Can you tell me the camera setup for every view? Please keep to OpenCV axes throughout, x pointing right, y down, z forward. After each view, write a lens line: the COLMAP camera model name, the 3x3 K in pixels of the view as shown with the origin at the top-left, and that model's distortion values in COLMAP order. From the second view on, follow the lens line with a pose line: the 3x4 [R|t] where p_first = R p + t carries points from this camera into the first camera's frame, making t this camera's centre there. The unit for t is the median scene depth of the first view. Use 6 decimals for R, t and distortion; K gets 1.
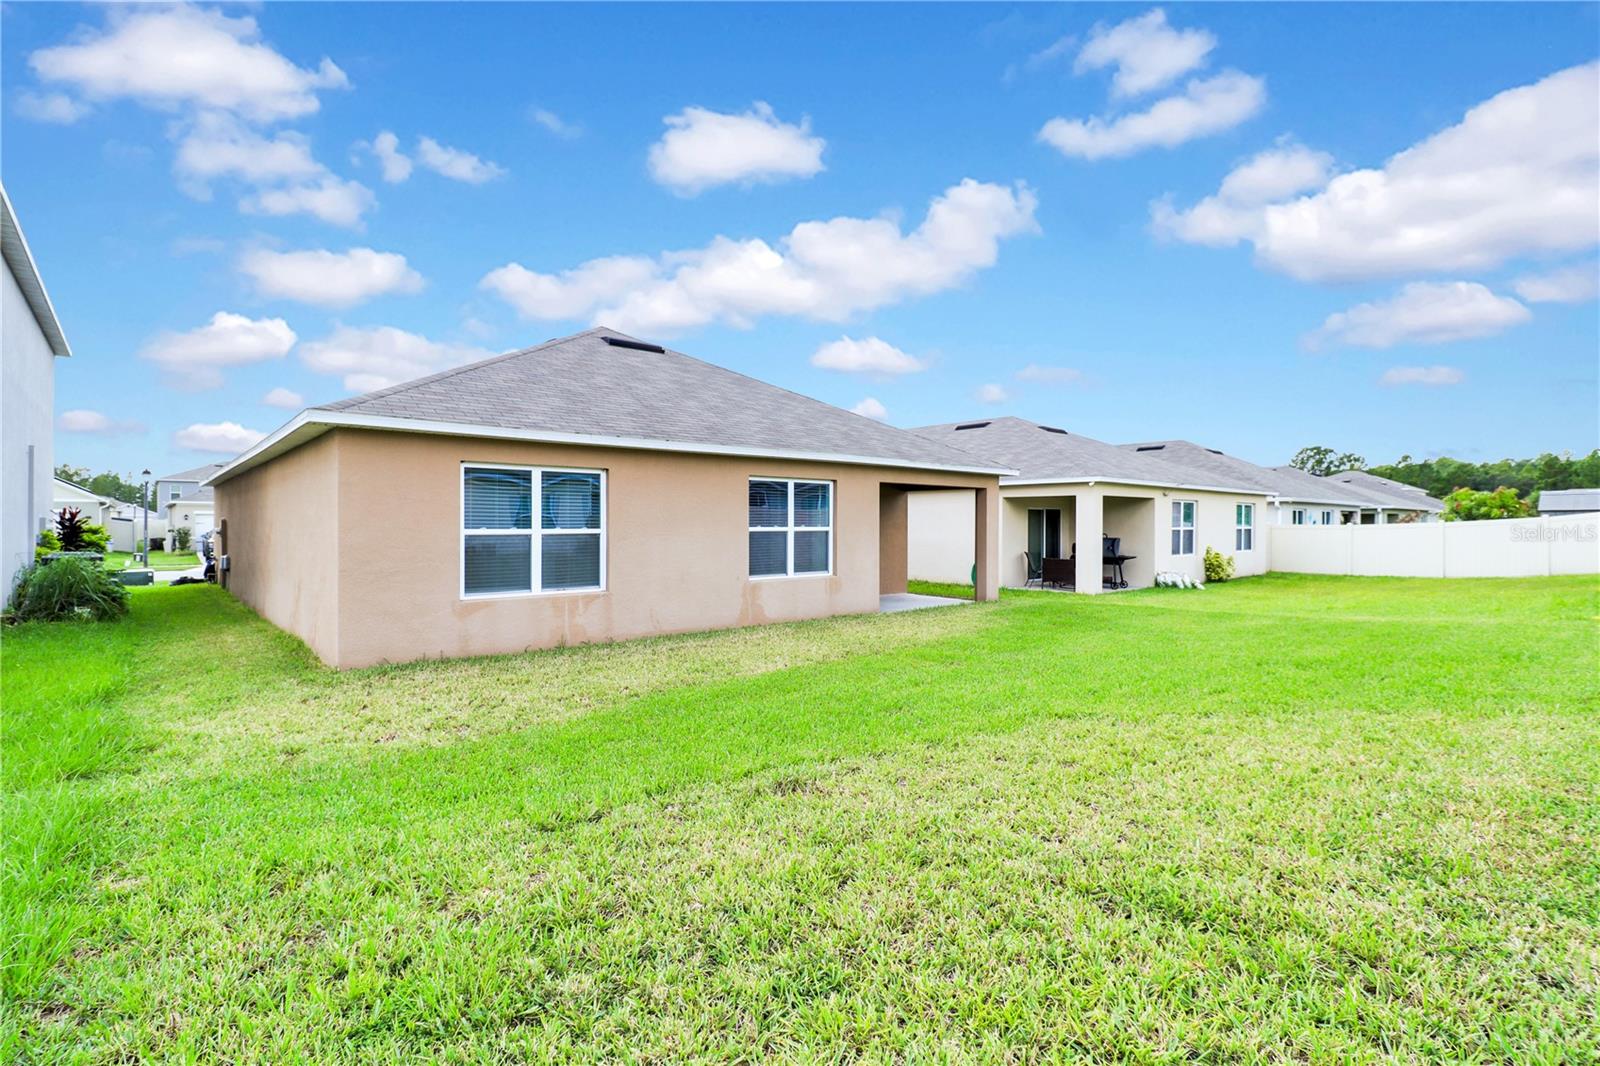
lens RADIAL K [[752.1, 0, 802.1], [0, 752.1, 527.8], [0, 0, 1]] dist [0.001327, -0.014403]
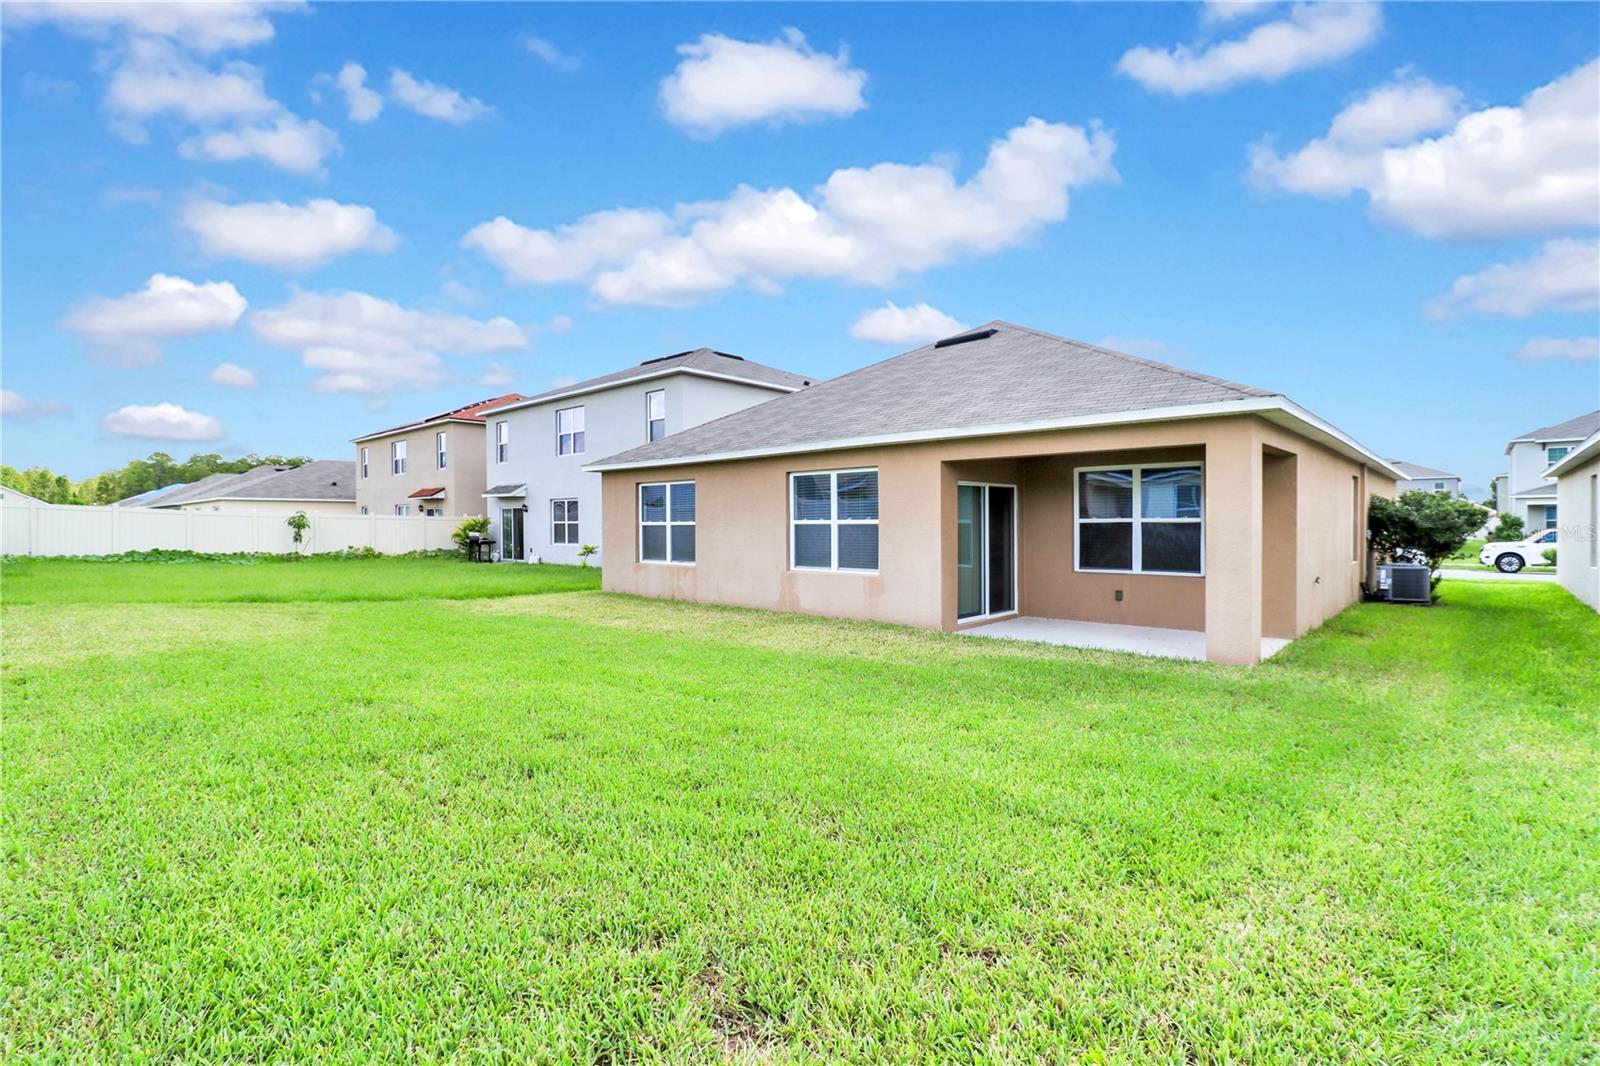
lens RADIAL K [[752.1, 0, 802.1], [0, 752.1, 527.8], [0, 0, 1]] dist [0.001327, -0.014403]
pose [[0.105101, 0.012221, -0.994386, 0.990747], [0.006298, 0.999896, 0.012954, -0.004048], [0.994442, -0.007625, 0.105013, 0.891973]]
